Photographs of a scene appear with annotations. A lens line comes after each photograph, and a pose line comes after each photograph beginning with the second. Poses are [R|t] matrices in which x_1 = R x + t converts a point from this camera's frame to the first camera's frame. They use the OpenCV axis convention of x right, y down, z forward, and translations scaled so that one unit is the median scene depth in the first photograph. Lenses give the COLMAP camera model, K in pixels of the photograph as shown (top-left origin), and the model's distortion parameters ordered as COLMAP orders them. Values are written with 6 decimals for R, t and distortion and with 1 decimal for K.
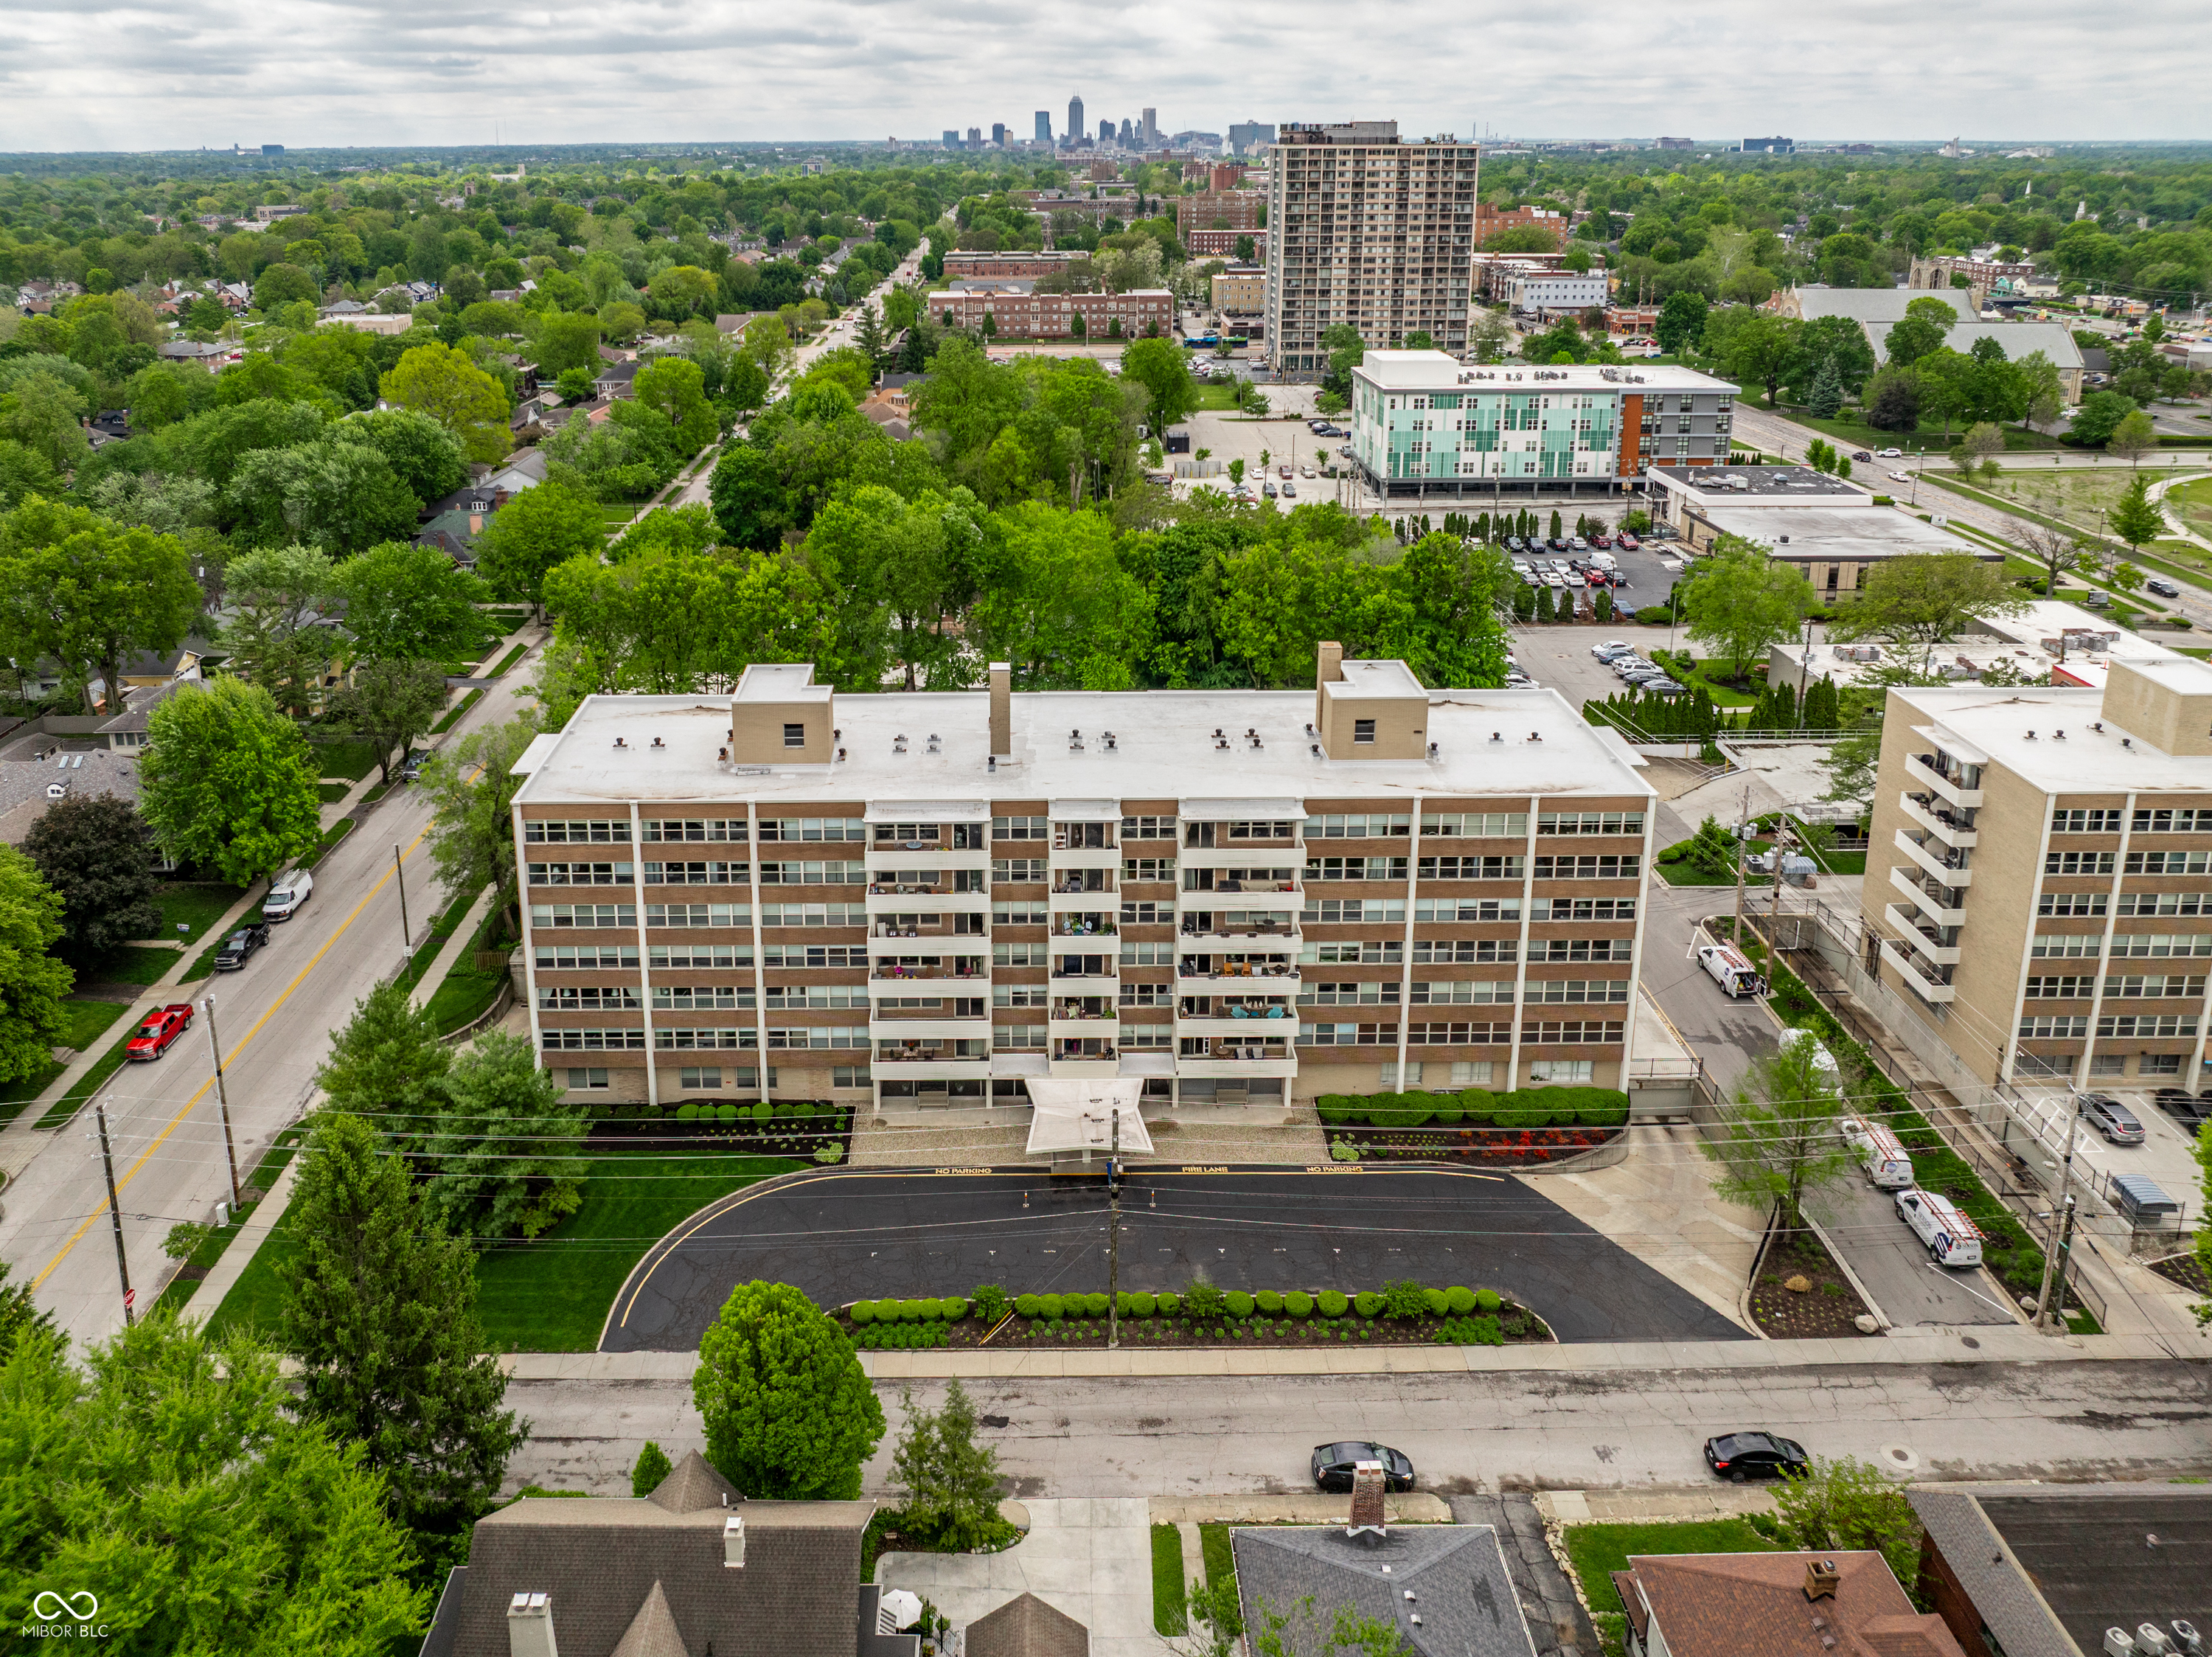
lens RADIAL K [[1617.5, 0, 998.0], [0, 1617.5, 560.9], [0, 0, 1]] dist [0.008796, -0.026040]
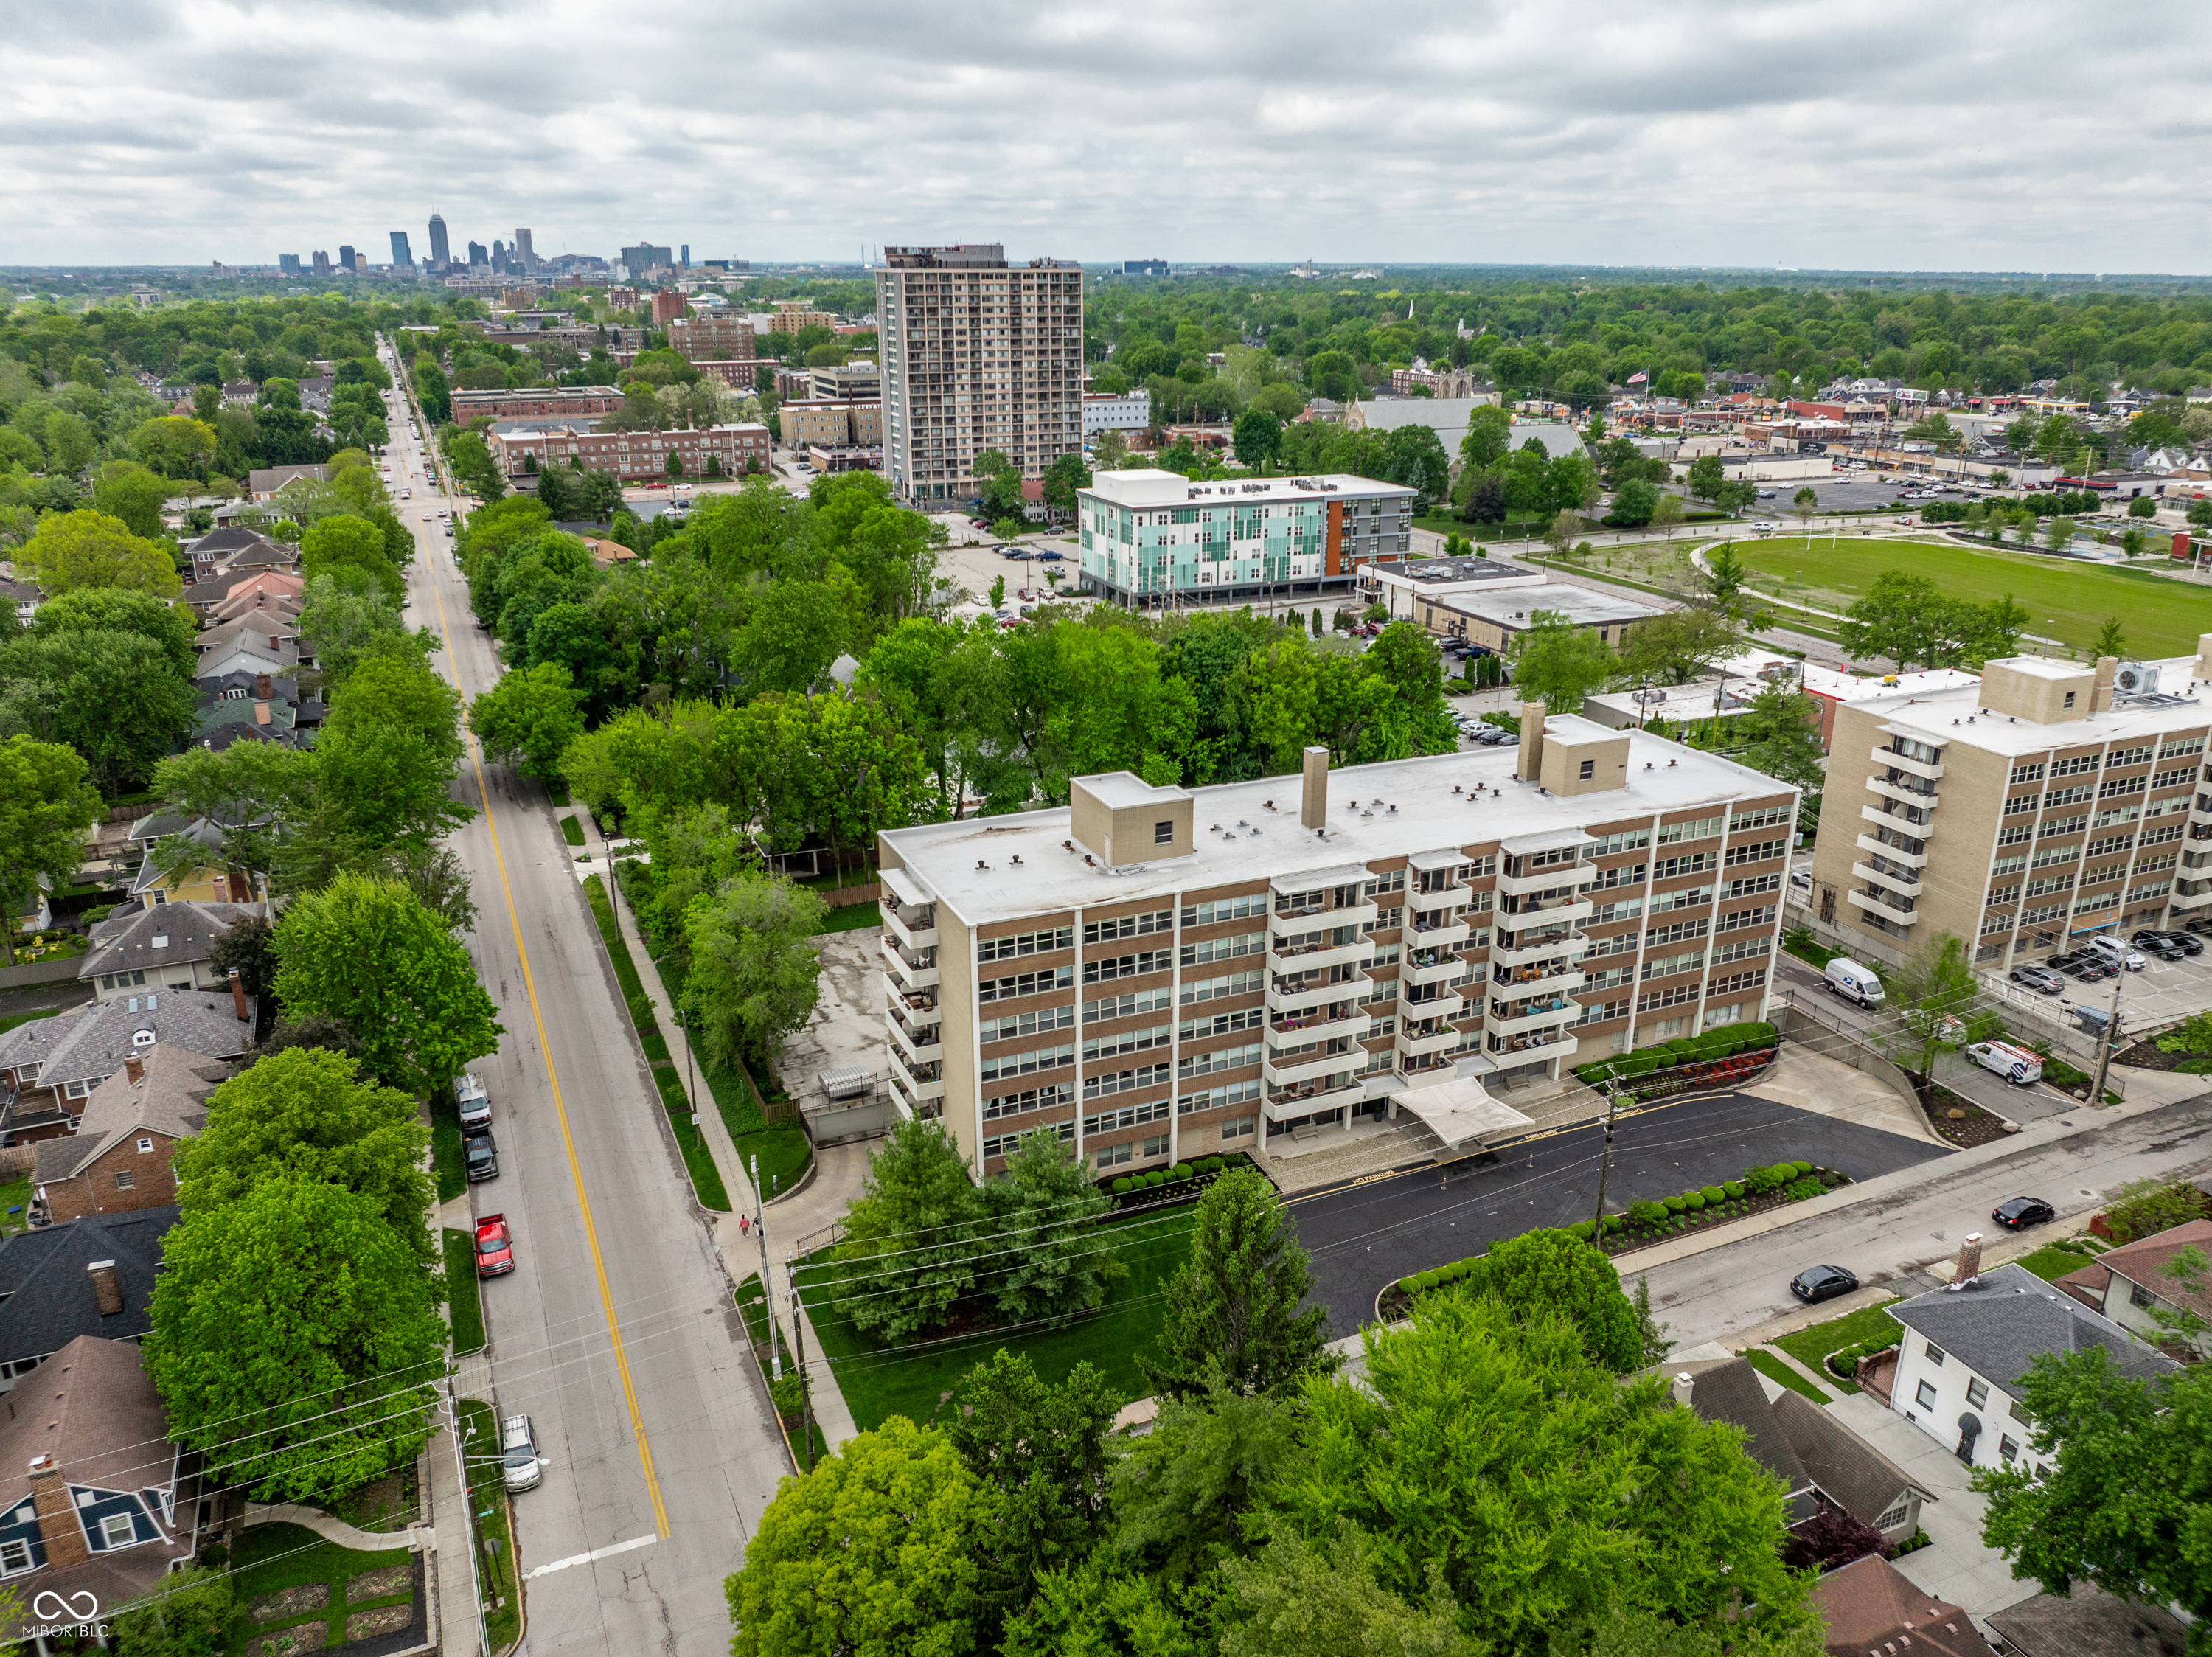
lens RADIAL K [[1626.6, 0, 1104.9], [0, 1626.6, 905.1], [0, 0, 1]] dist [-0.004762, -0.034747]
pose [[0.915493, -0.143612, 0.375830, -0.216256], [0.096900, 0.985331, 0.140473, -0.000557], [-0.390490, -0.092184, 0.915980, 0.004891]]
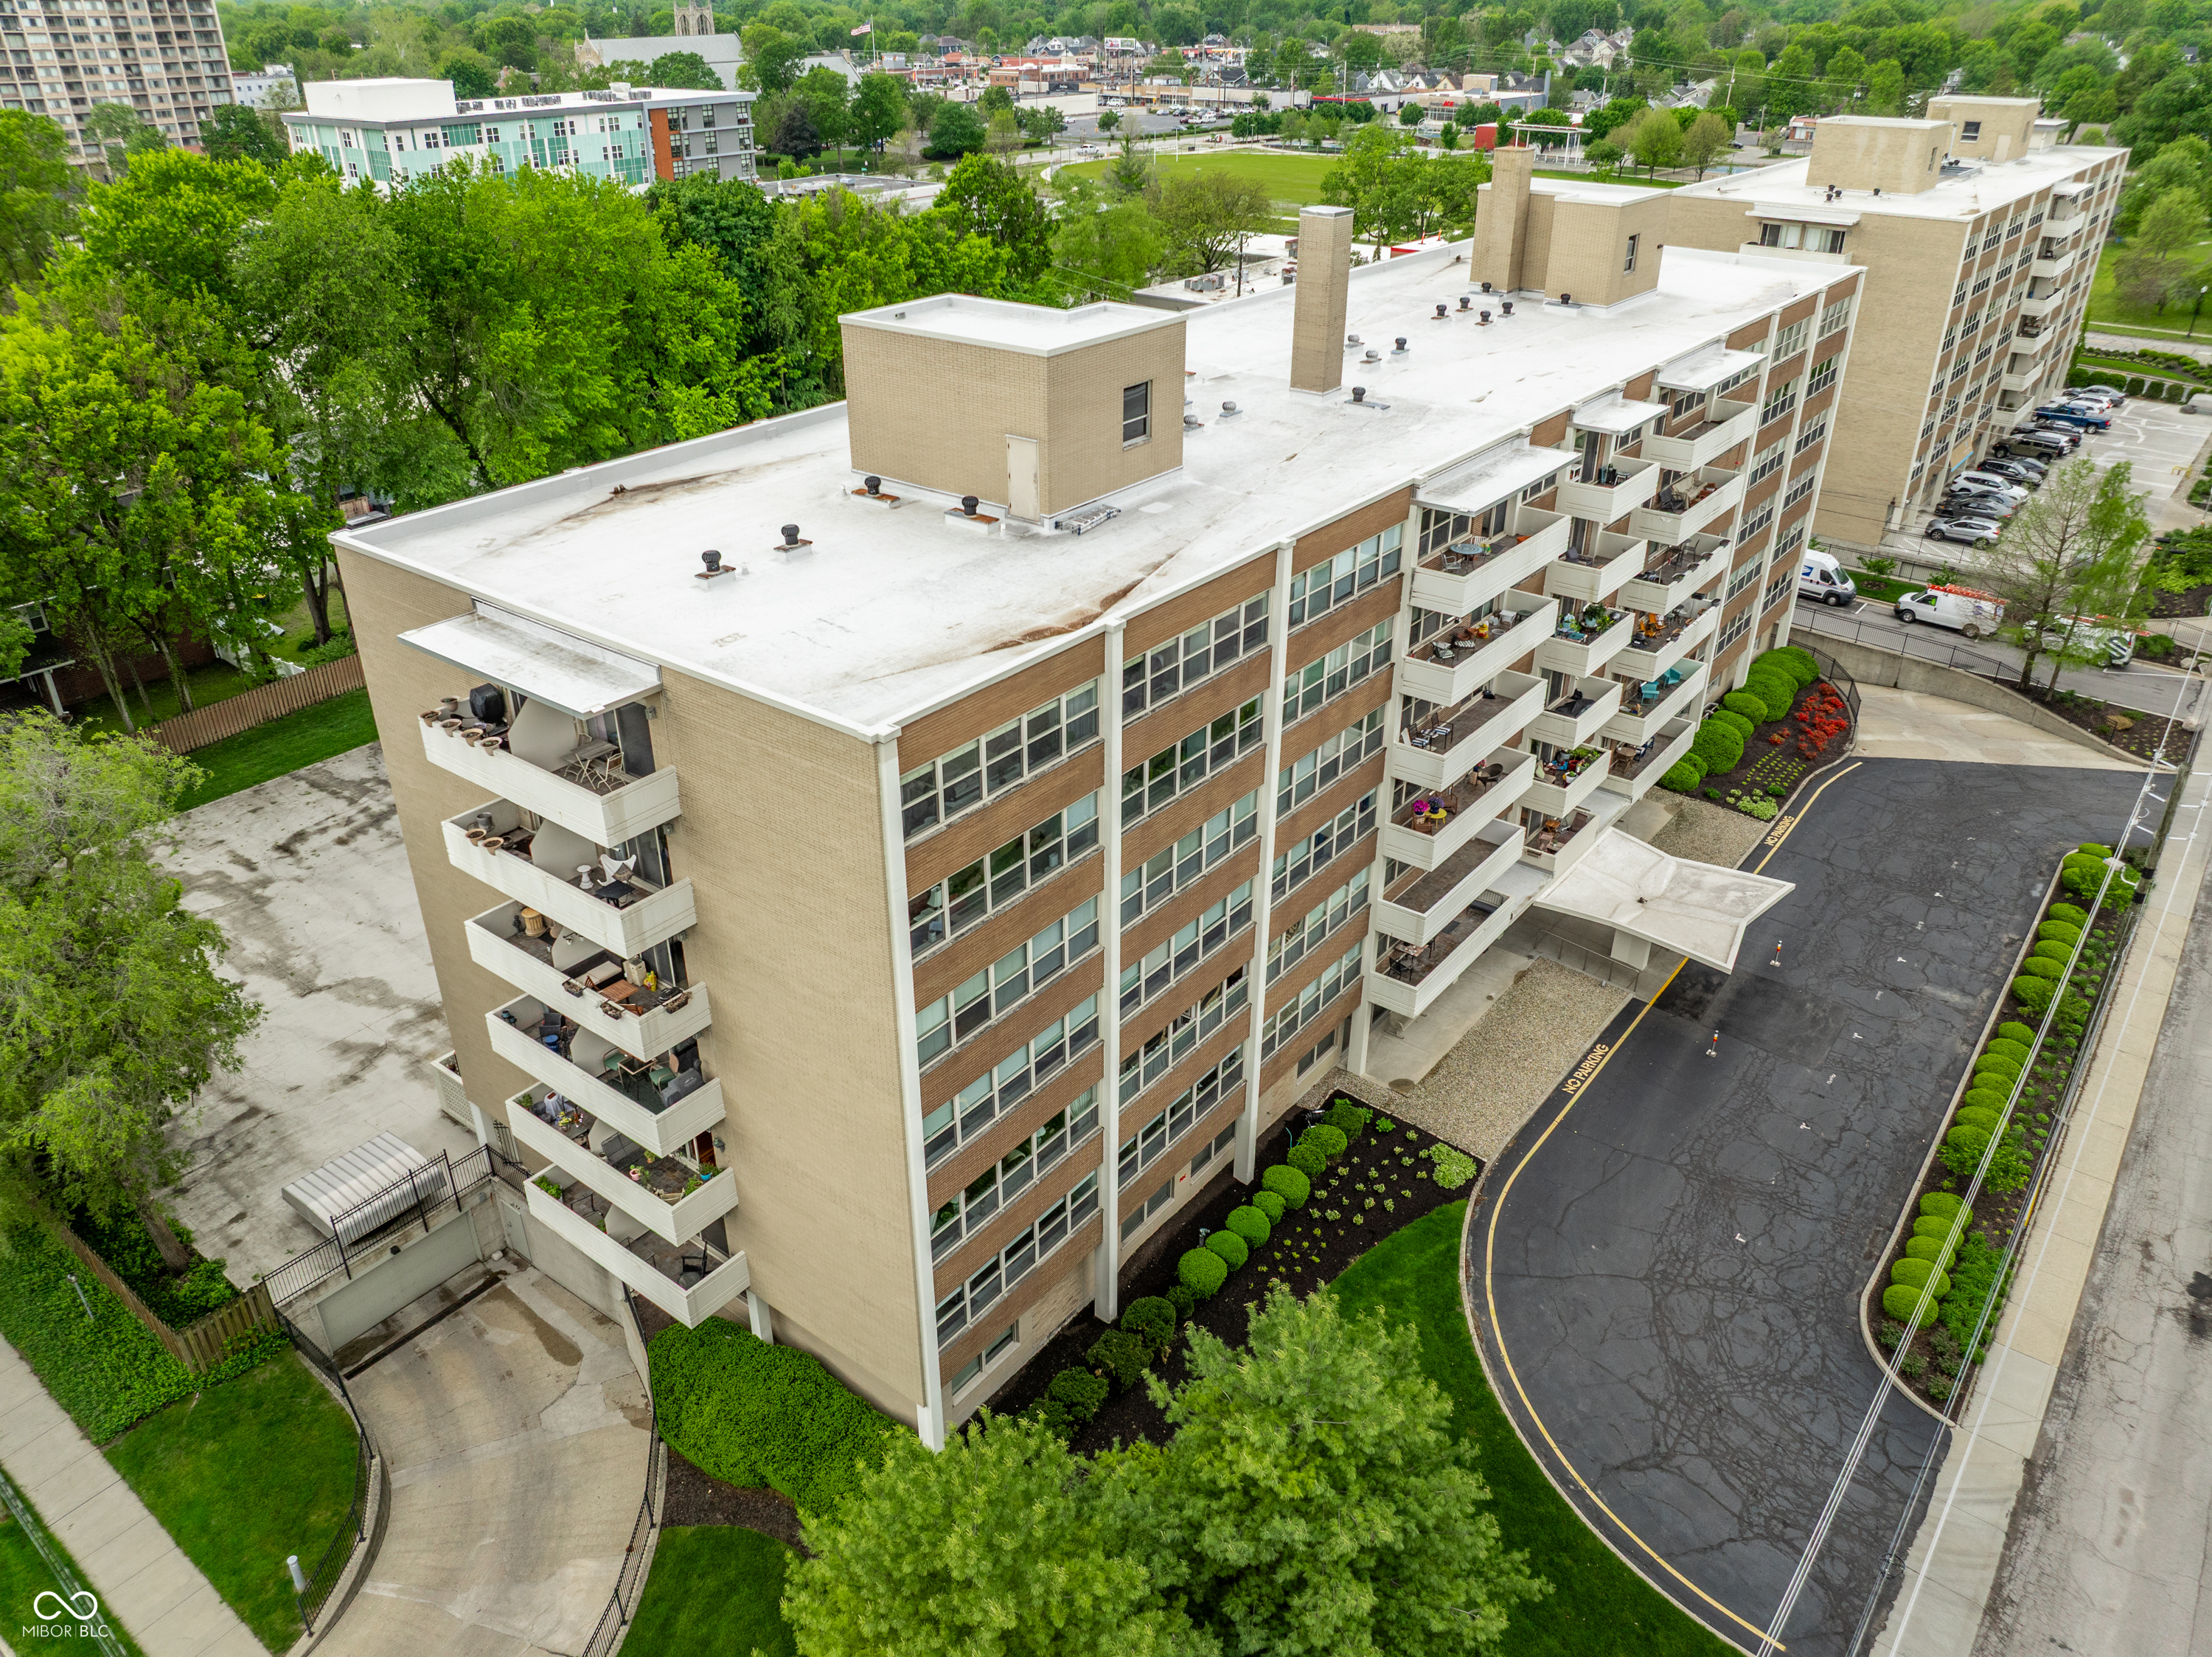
lens RADIAL K [[1582.7, 0, 1081.7], [0, 1582.7, 838.4], [0, 0, 1]] dist [-0.073424, 0.058309]
pose [[0.621450, -0.375988, 0.687337, -0.174413], [0.196639, 0.924090, 0.327706, 0.026953], [-0.758375, -0.068496, 0.648210, 0.273015]]
